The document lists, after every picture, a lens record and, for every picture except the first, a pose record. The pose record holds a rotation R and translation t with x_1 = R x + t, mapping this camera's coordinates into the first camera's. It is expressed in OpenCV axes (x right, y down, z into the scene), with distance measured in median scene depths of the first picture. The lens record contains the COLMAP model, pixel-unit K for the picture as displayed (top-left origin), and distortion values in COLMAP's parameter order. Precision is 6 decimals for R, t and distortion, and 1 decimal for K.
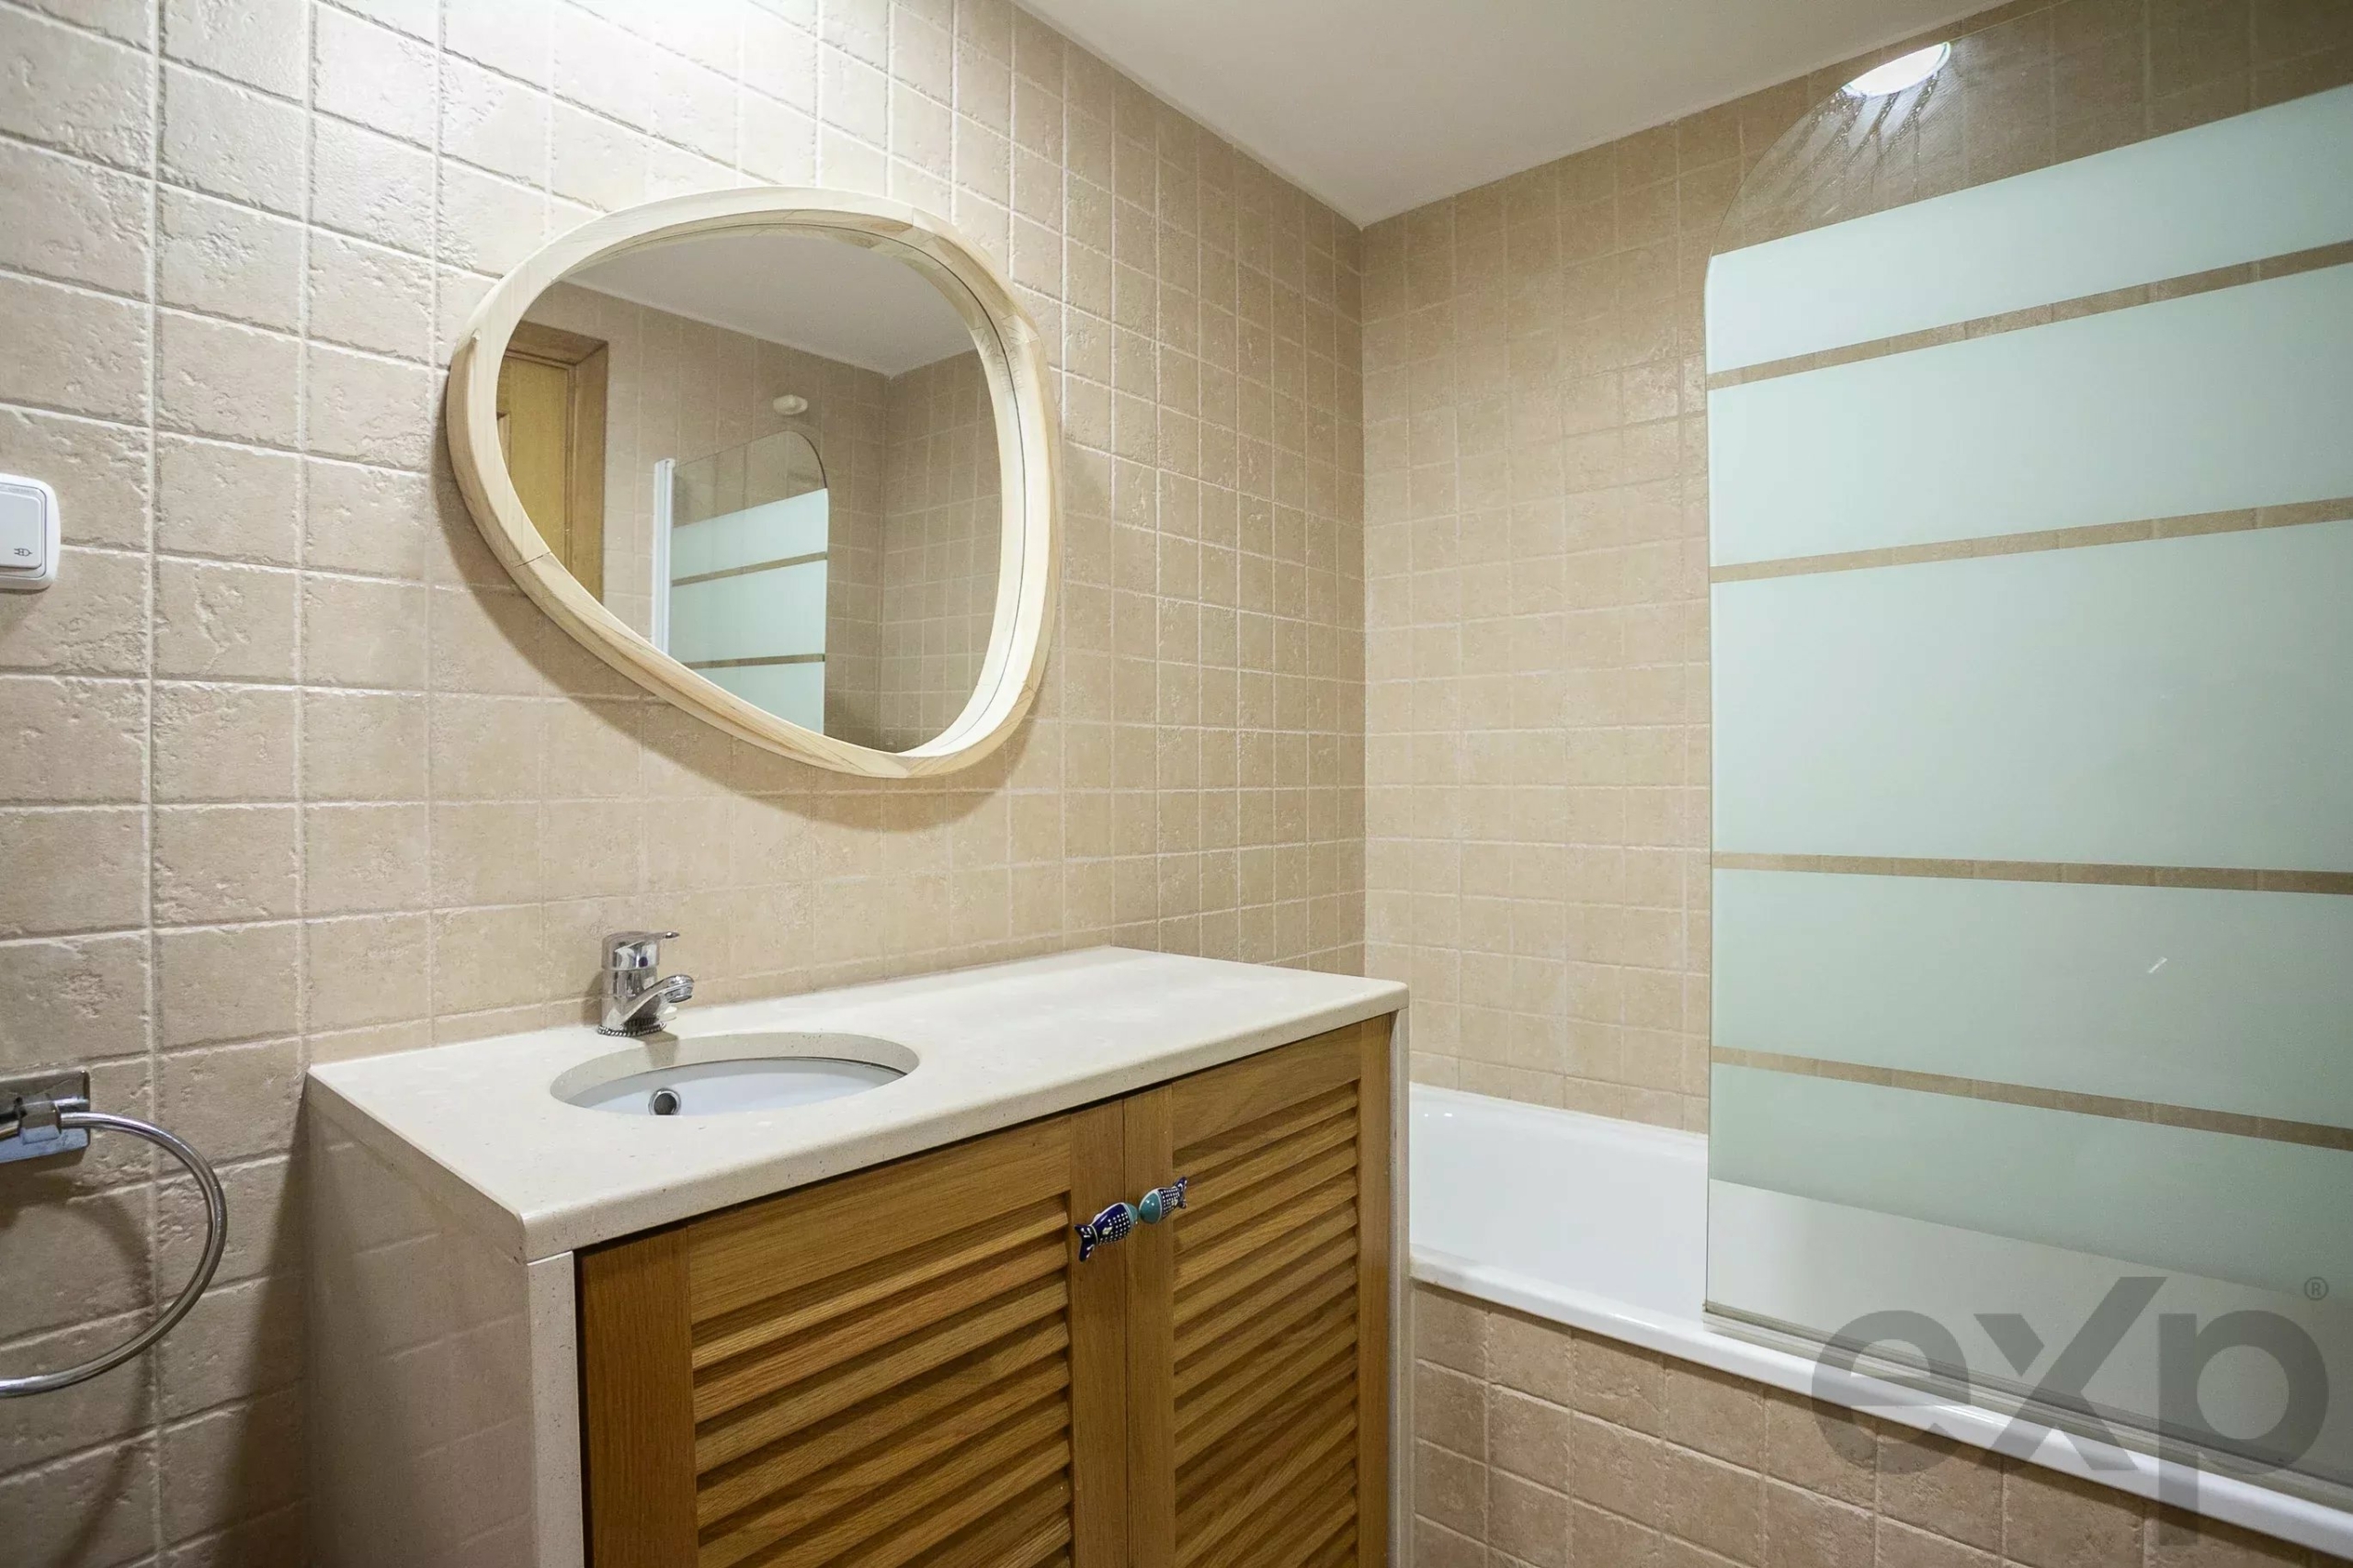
lens RADIAL K [[1207.9, 0, 1179.7], [0, 1207.9, 782.0], [0, 0, 1]] dist [-0.030855, 0.016746]
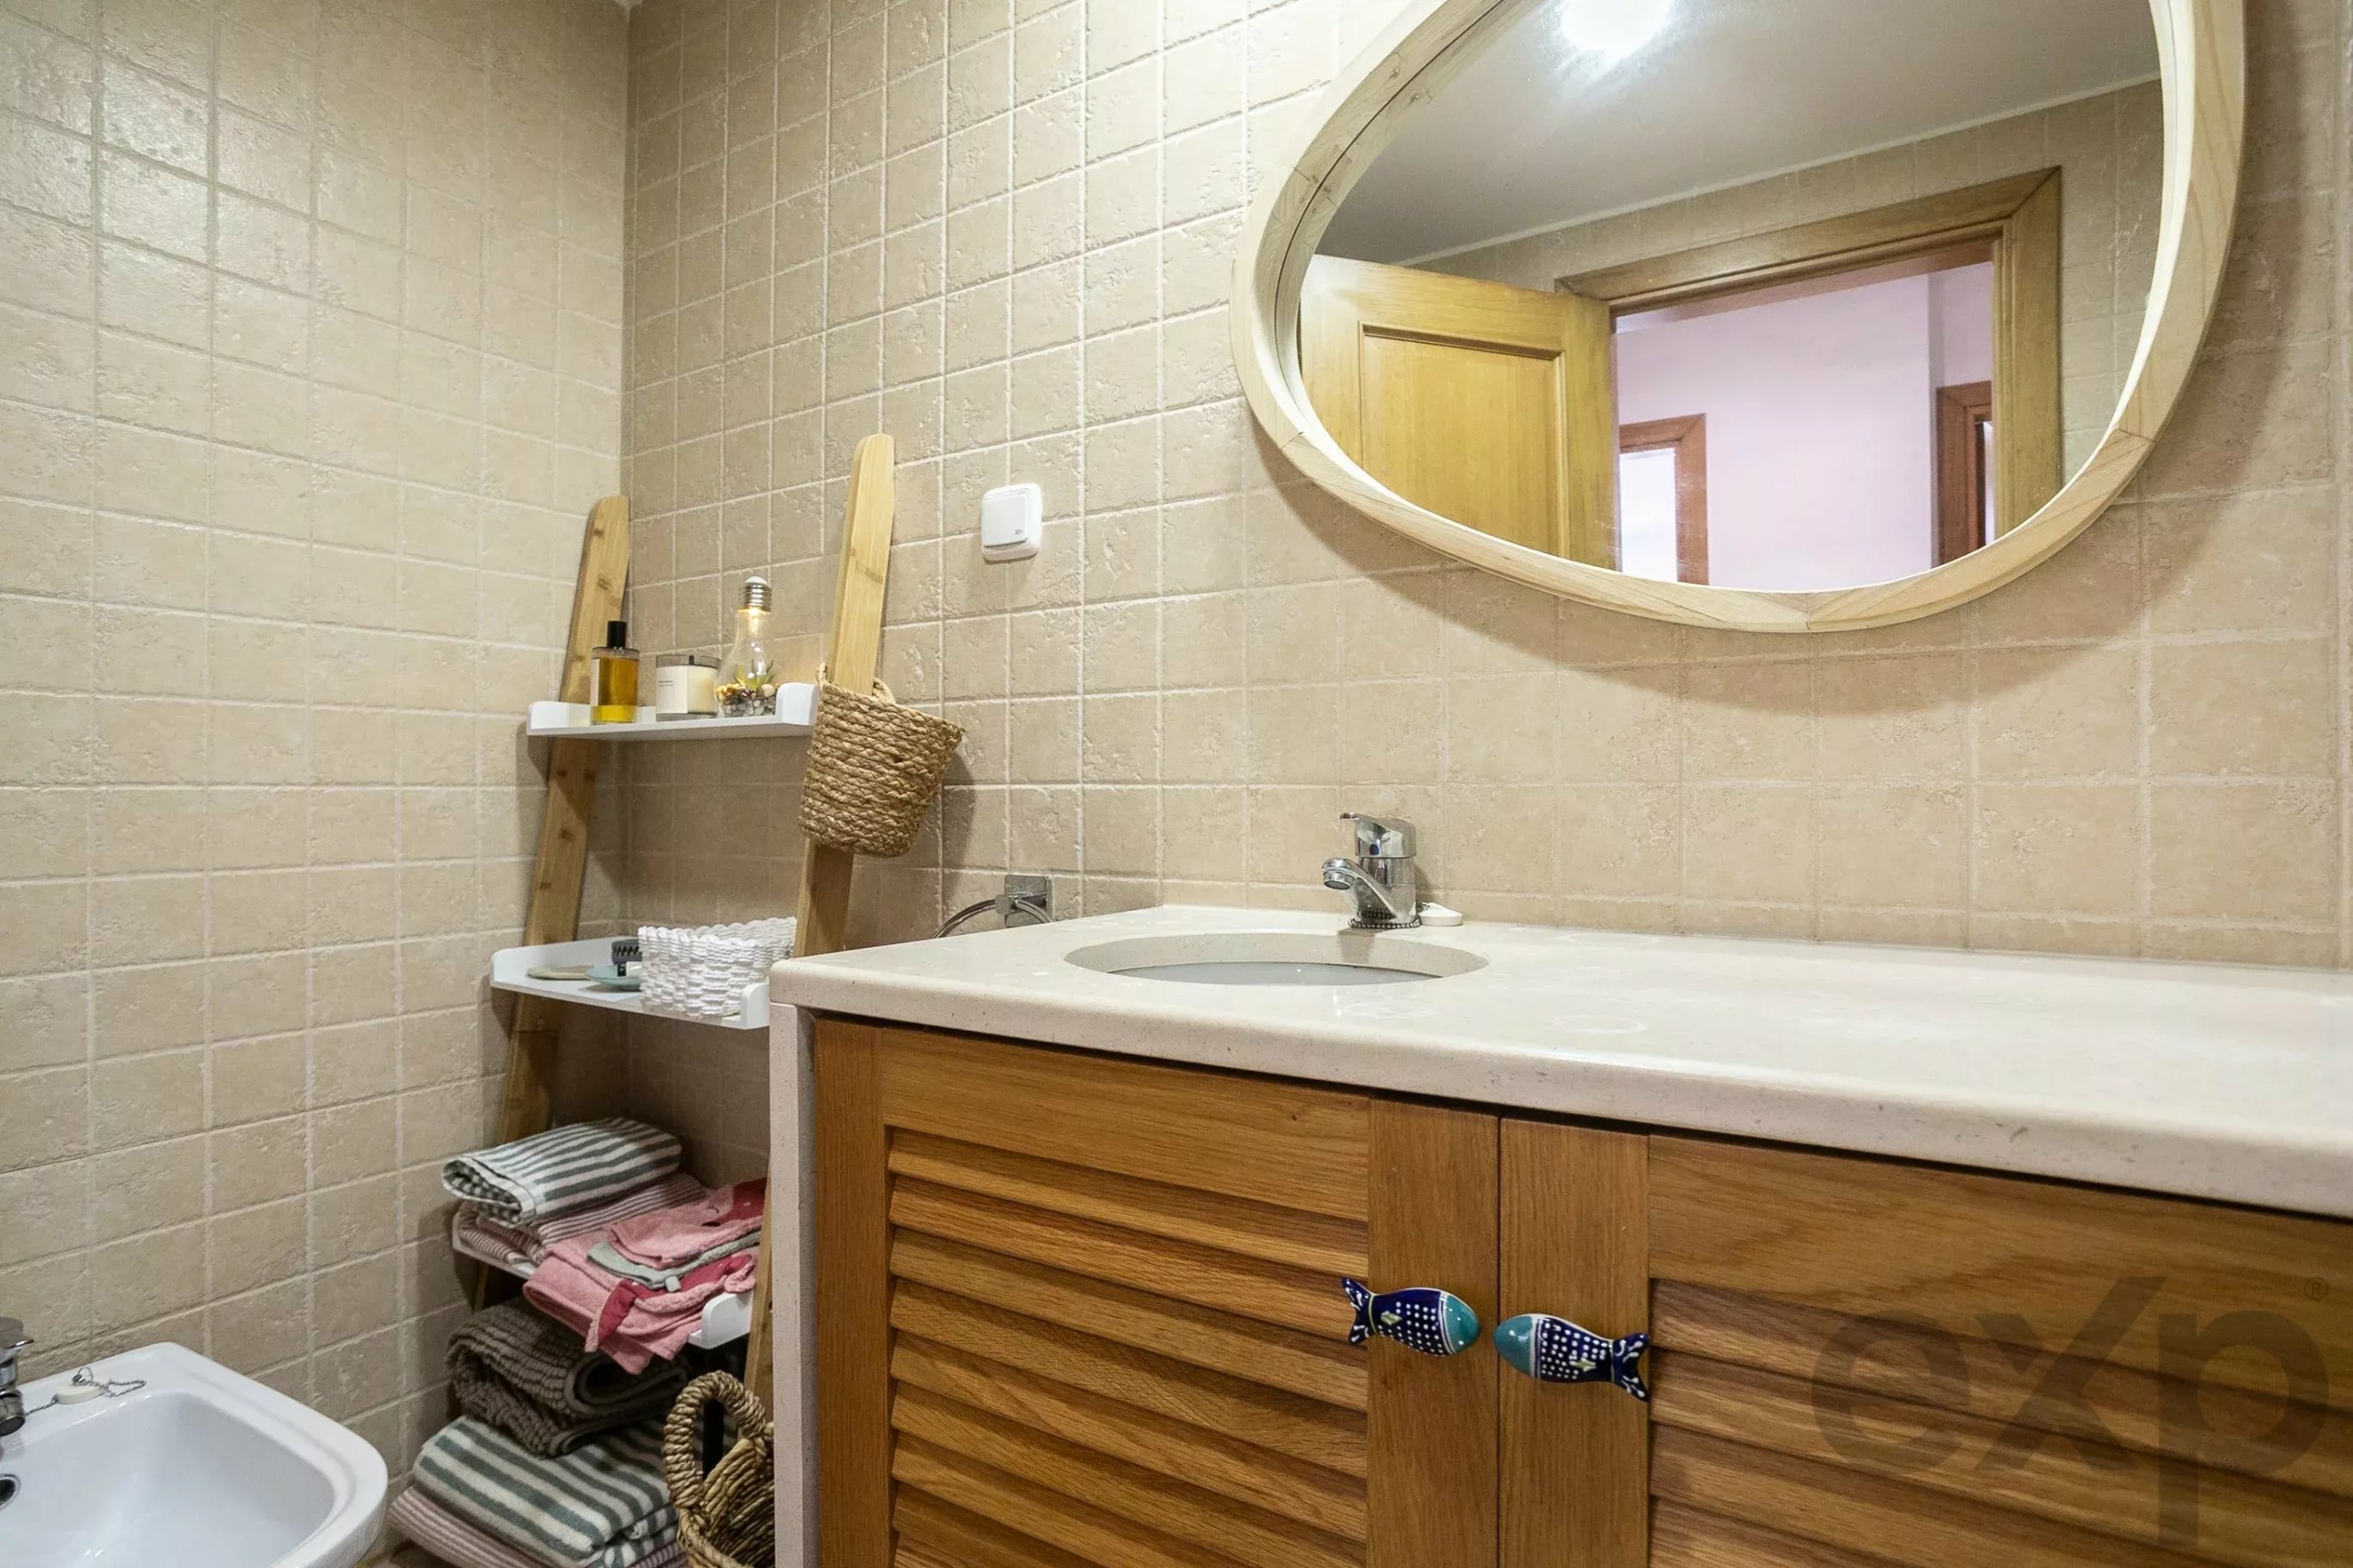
lens RADIAL K [[1207.9, 0, 1189.9], [0, 1207.9, 781.7], [0, 0, 1]] dist [-0.030855, 0.016746]
pose [[0.147380, -0.015558, -0.988958, 0.498245], [-0.003952, 0.999859, -0.016318, 0.128937], [0.989072, 0.006313, 0.147297, 0.823496]]
